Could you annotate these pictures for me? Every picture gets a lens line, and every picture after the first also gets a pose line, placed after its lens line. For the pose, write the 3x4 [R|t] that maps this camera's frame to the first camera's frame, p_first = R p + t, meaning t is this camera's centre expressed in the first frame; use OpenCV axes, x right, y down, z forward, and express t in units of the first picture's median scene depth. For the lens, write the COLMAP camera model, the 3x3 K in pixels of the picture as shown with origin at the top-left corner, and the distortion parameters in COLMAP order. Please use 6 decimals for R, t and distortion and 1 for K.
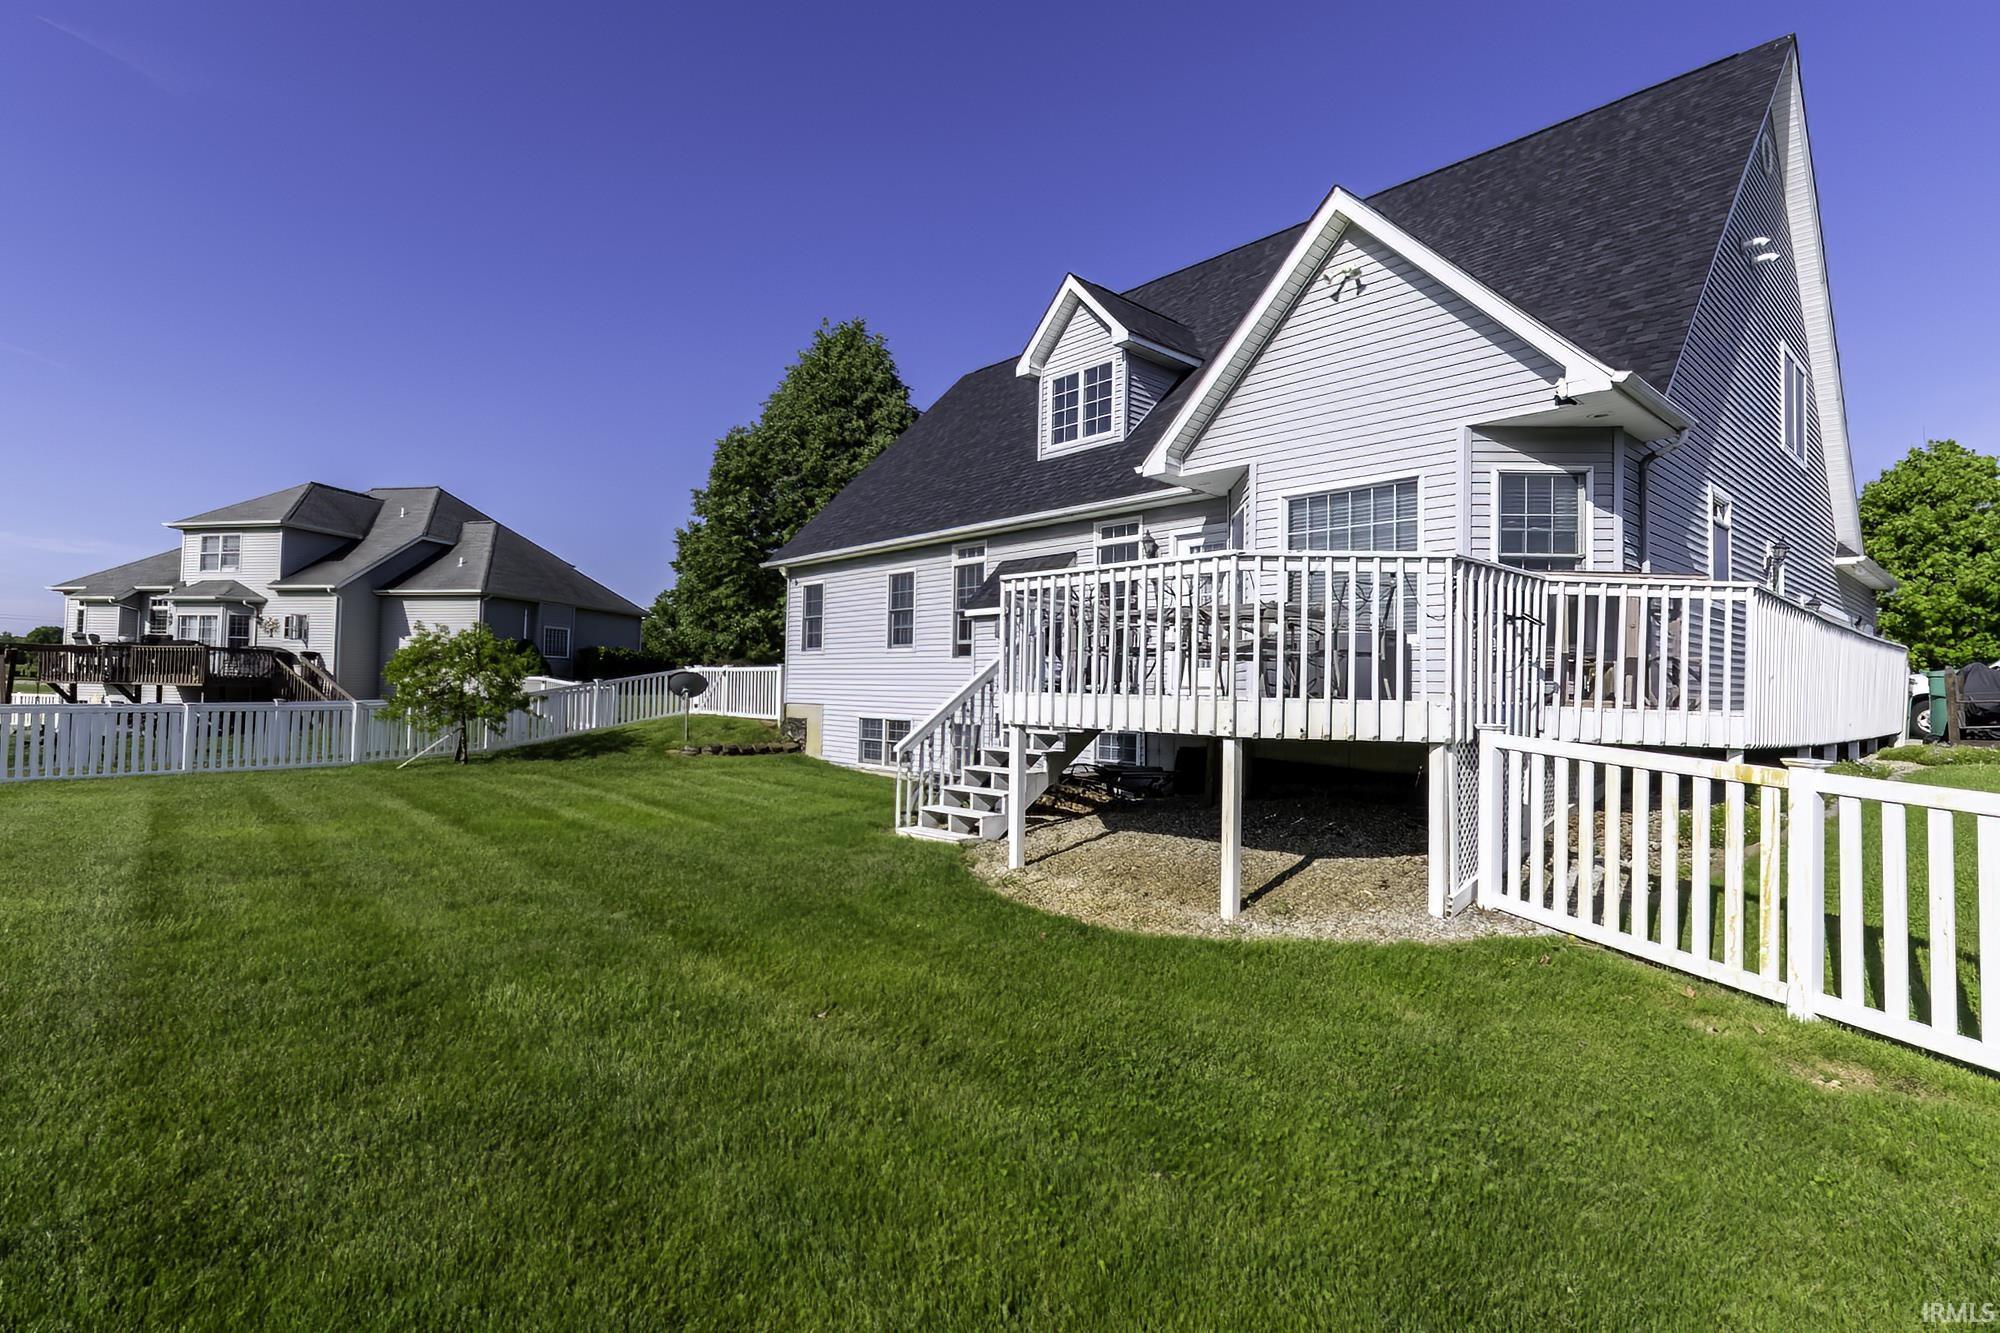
lens RADIAL K [[961.1, 0, 1002.8], [0, 961.1, 662.0], [0, 0, 1]] dist [-0.003160, 0.000537]
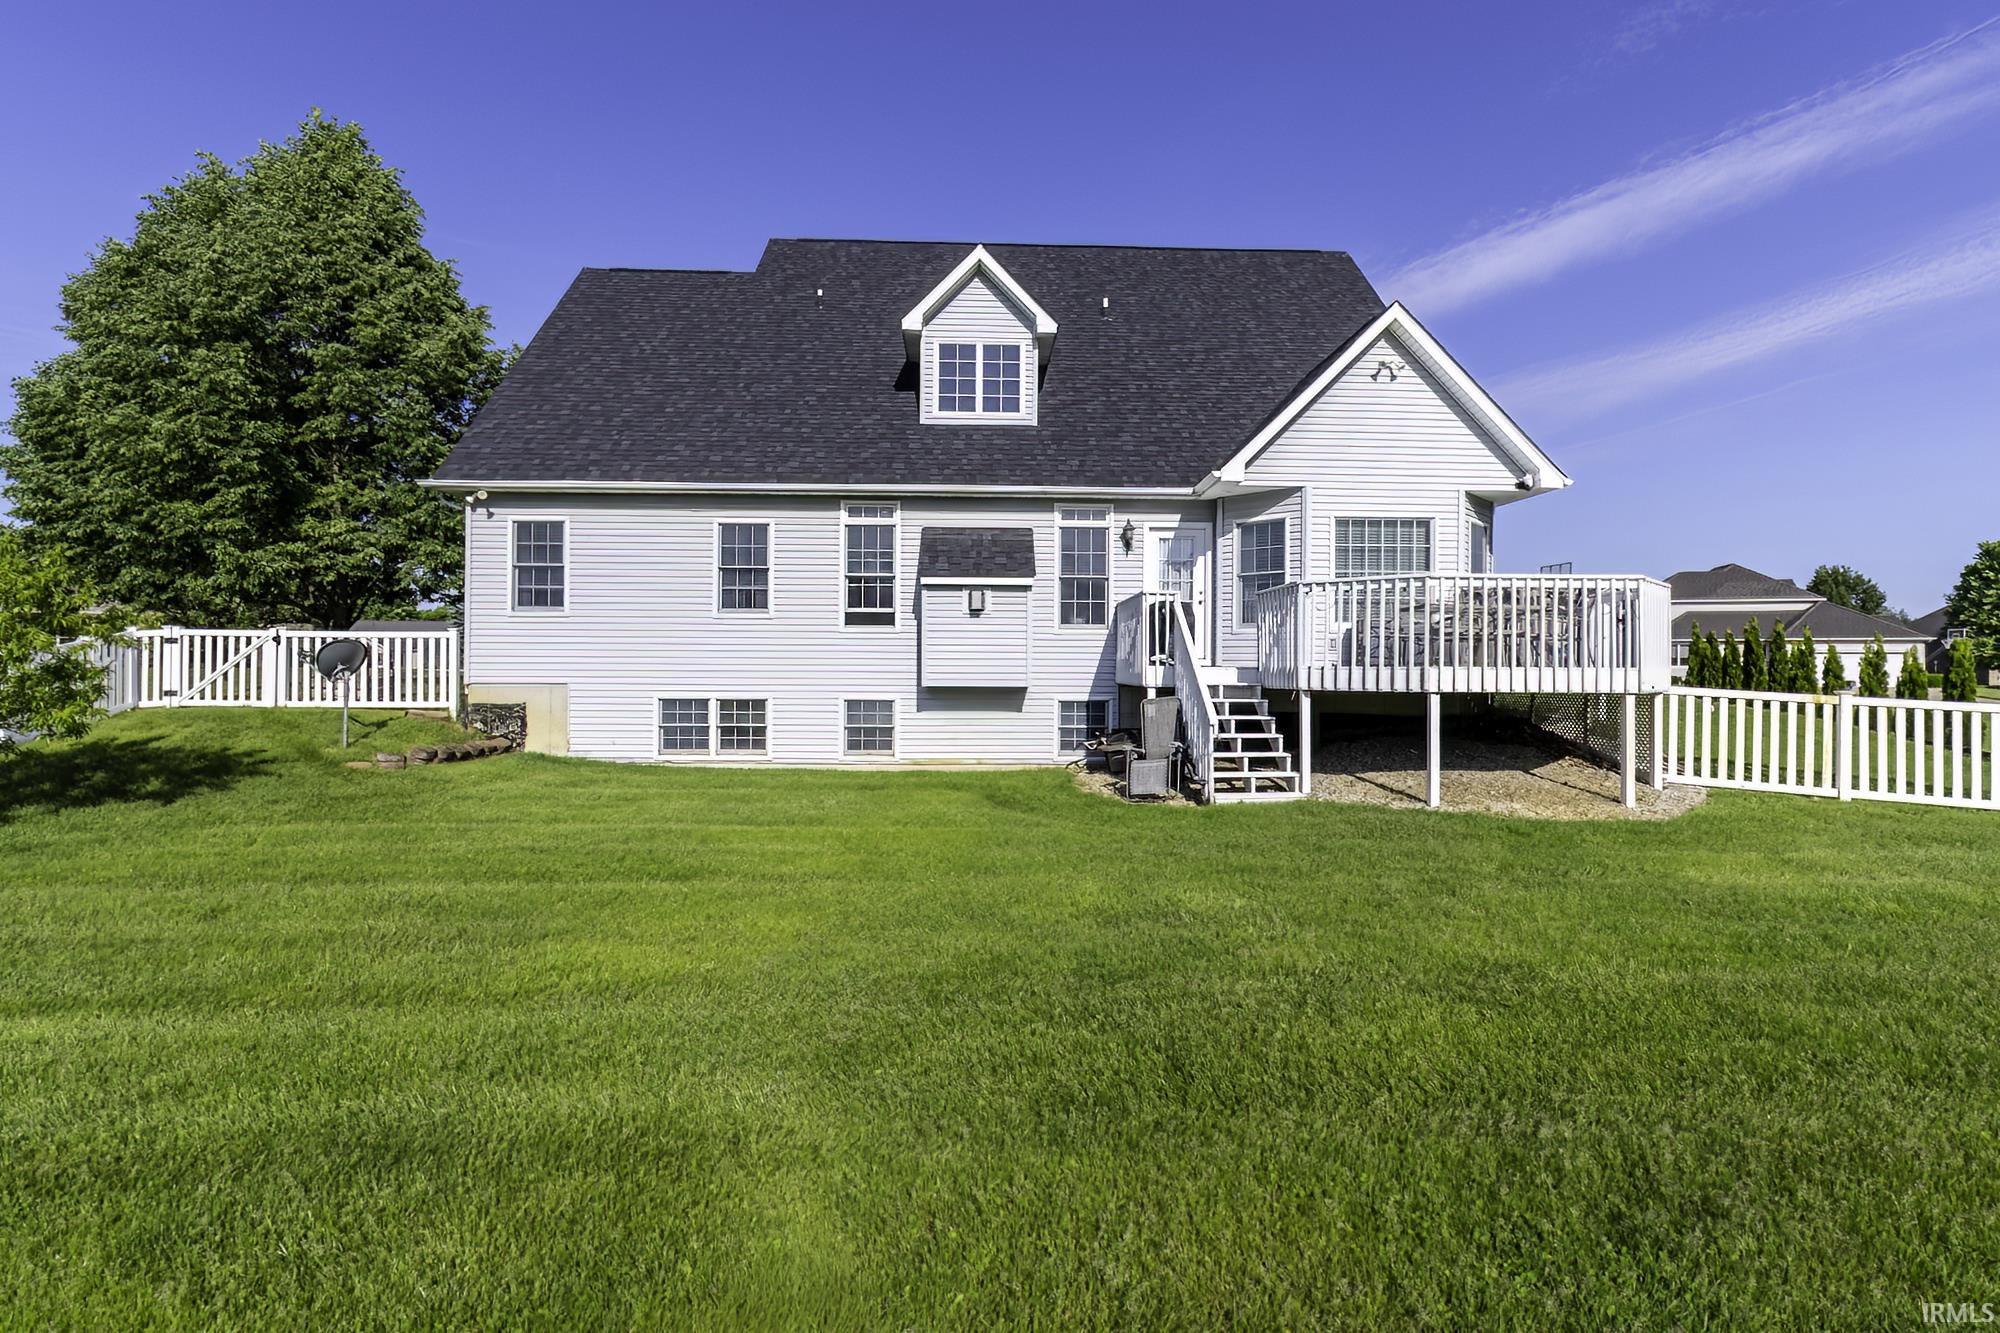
lens RADIAL K [[961.1, 0, 1001.1], [0, 961.1, 678.3], [0, 0, 1]] dist [-0.003160, 0.000537]
pose [[0.633356, -0.026136, 0.773419, -0.692972], [-0.015729, 0.998788, 0.046633, -0.000341], [-0.773701, -0.041701, 0.632178, 0.330584]]
